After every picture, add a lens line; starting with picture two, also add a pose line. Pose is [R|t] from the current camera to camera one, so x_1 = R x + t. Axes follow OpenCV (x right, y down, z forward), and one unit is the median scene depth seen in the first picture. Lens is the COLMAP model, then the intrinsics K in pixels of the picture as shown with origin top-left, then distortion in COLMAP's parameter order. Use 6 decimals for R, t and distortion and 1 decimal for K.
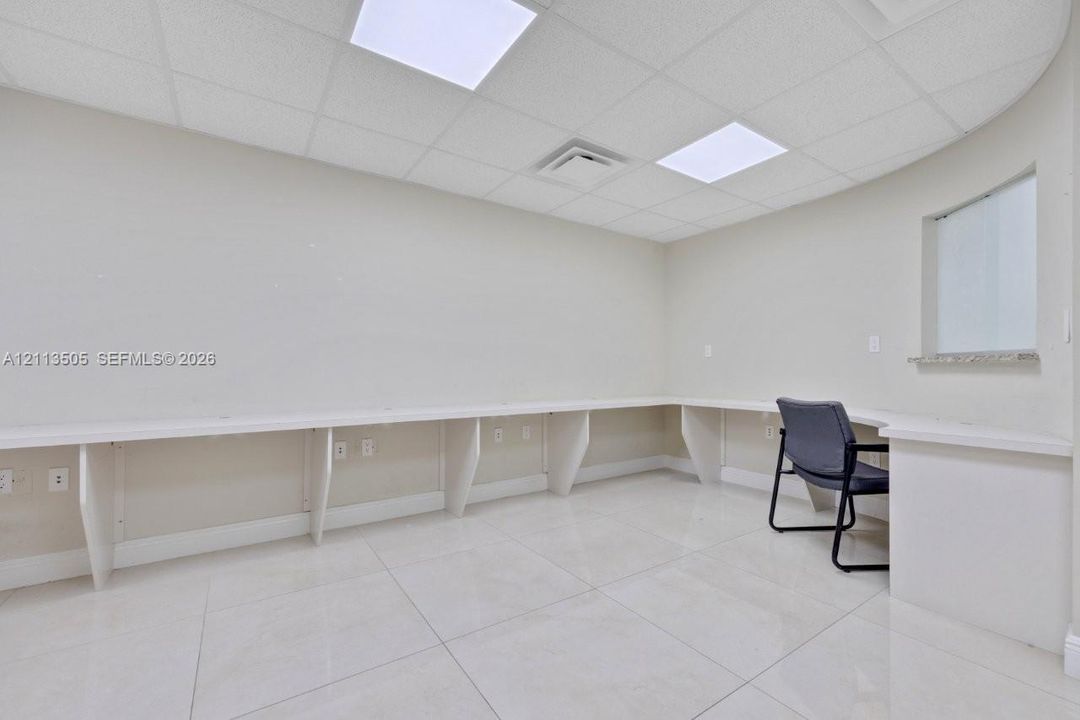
lens RADIAL K [[442.8, 0, 538.9], [0, 442.8, 368.4], [0, 0, 1]] dist [-0.028469, -0.001069]
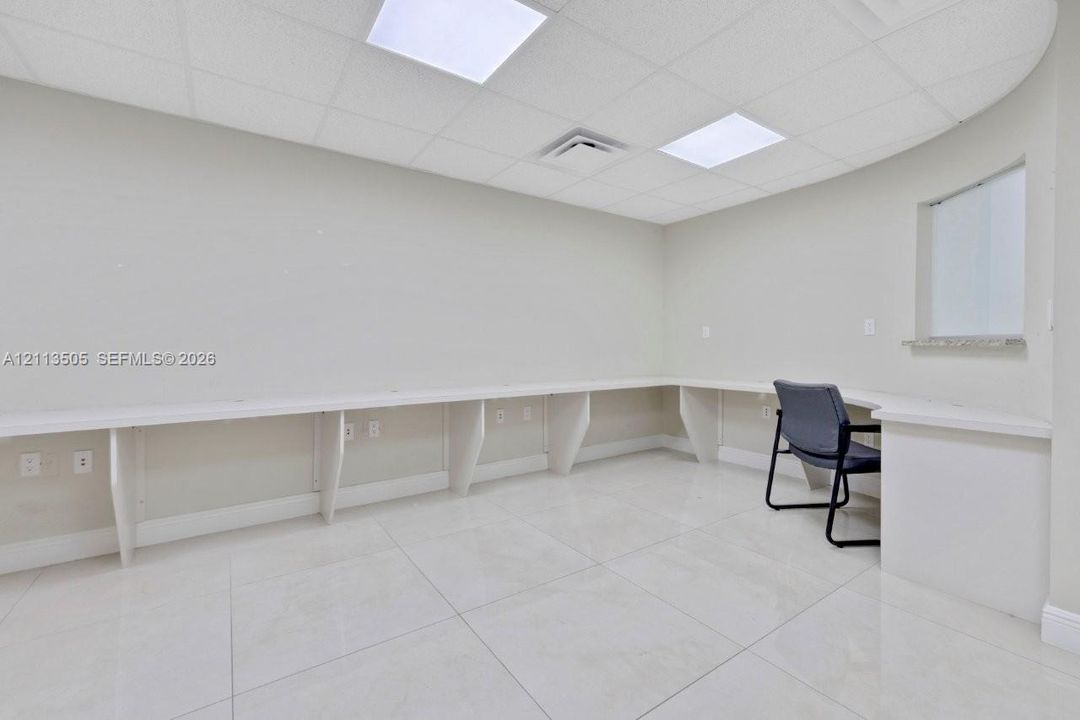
lens RADIAL K [[442.8, 0, 536.0], [0, 442.8, 356.3], [0, 0, 1]] dist [-0.028469, -0.001069]
pose [[0.999996, -0.002774, -0.000041, -0.018344], [0.002775, 0.999819, 0.018848, -0.011345], [-0.000011, -0.018848, 0.999822, -0.033623]]
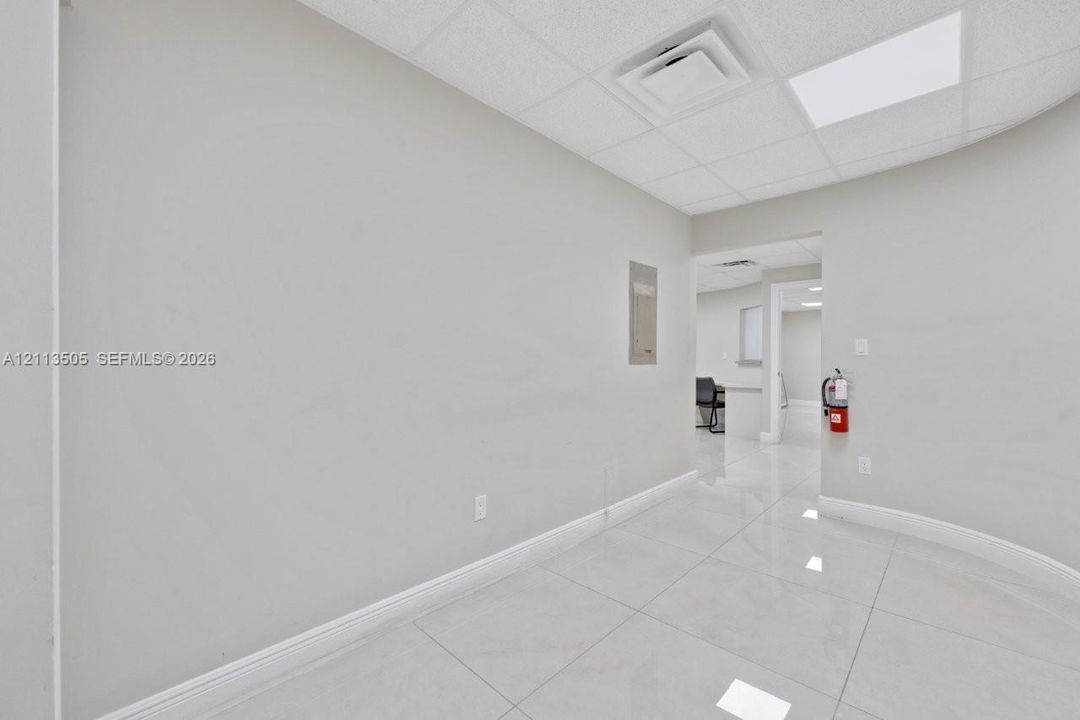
lens RADIAL K [[442.8, 0, 538.6], [0, 442.8, 359.5], [0, 0, 1]] dist [-0.028469, -0.001069]
pose [[0.973358, -0.001660, 0.229286, -1.114221], [-0.000999, 0.999934, 0.011481, -0.079341], [-0.229290, -0.011404, 0.973291, -1.605663]]
